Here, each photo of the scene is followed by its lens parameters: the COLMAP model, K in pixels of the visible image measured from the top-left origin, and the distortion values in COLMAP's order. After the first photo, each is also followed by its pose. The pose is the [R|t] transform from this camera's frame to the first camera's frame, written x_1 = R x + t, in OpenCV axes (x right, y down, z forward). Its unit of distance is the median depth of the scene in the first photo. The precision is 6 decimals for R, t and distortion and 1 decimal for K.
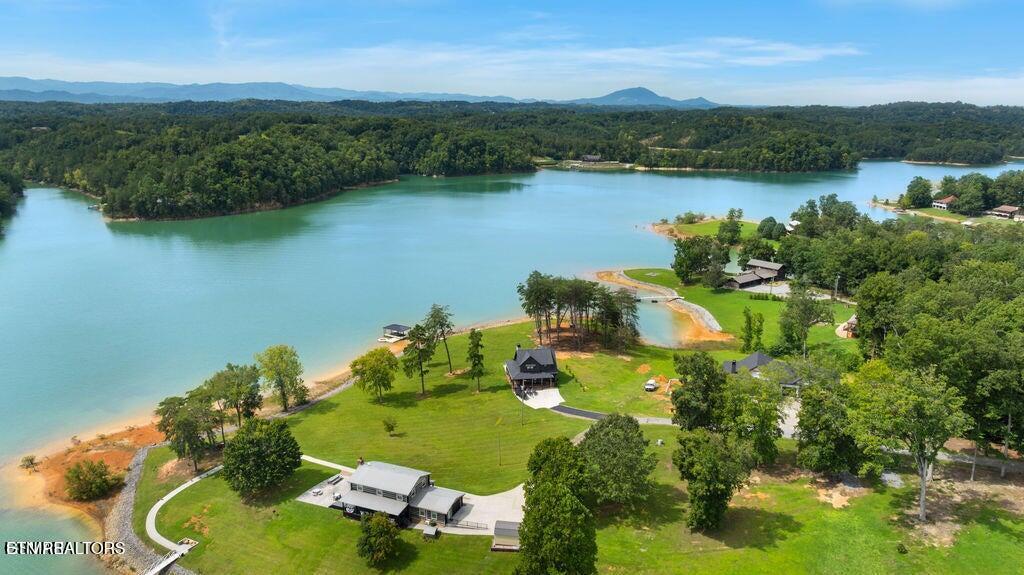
lens RADIAL K [[760.6, 0, 512.0], [0, 760.6, 285.9], [0, 0, 1]] dist [-0.033254, 0.045498]
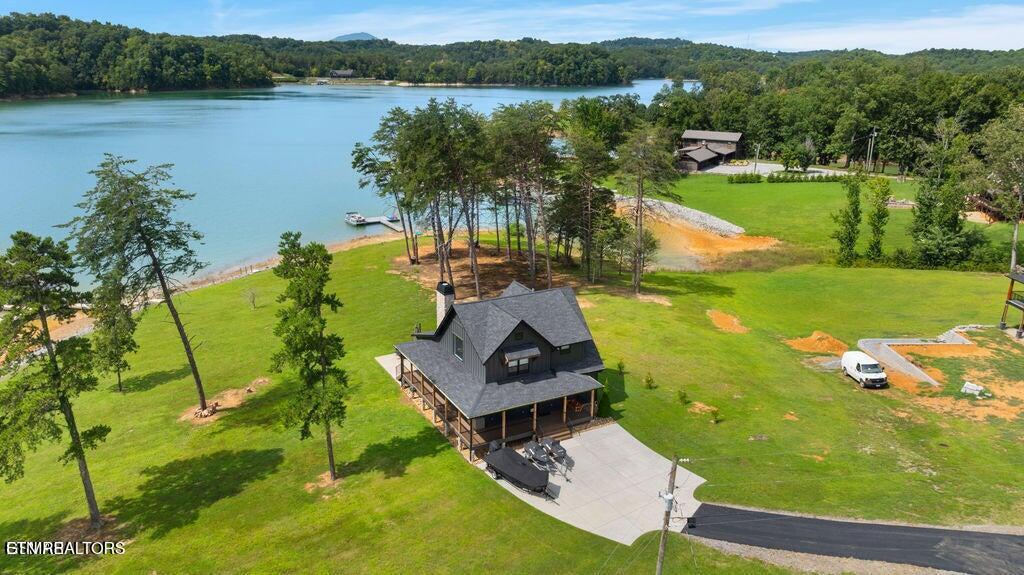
lens RADIAL K [[760.6, 0, 520.7], [0, 760.6, 285.2], [0, 0, 1]] dist [-0.033254, 0.045498]
pose [[0.936334, -0.092756, 0.338636, -0.052500], [0.071366, 0.994618, 0.075107, 0.047819], [-0.343780, -0.046159, 0.937915, 0.599277]]
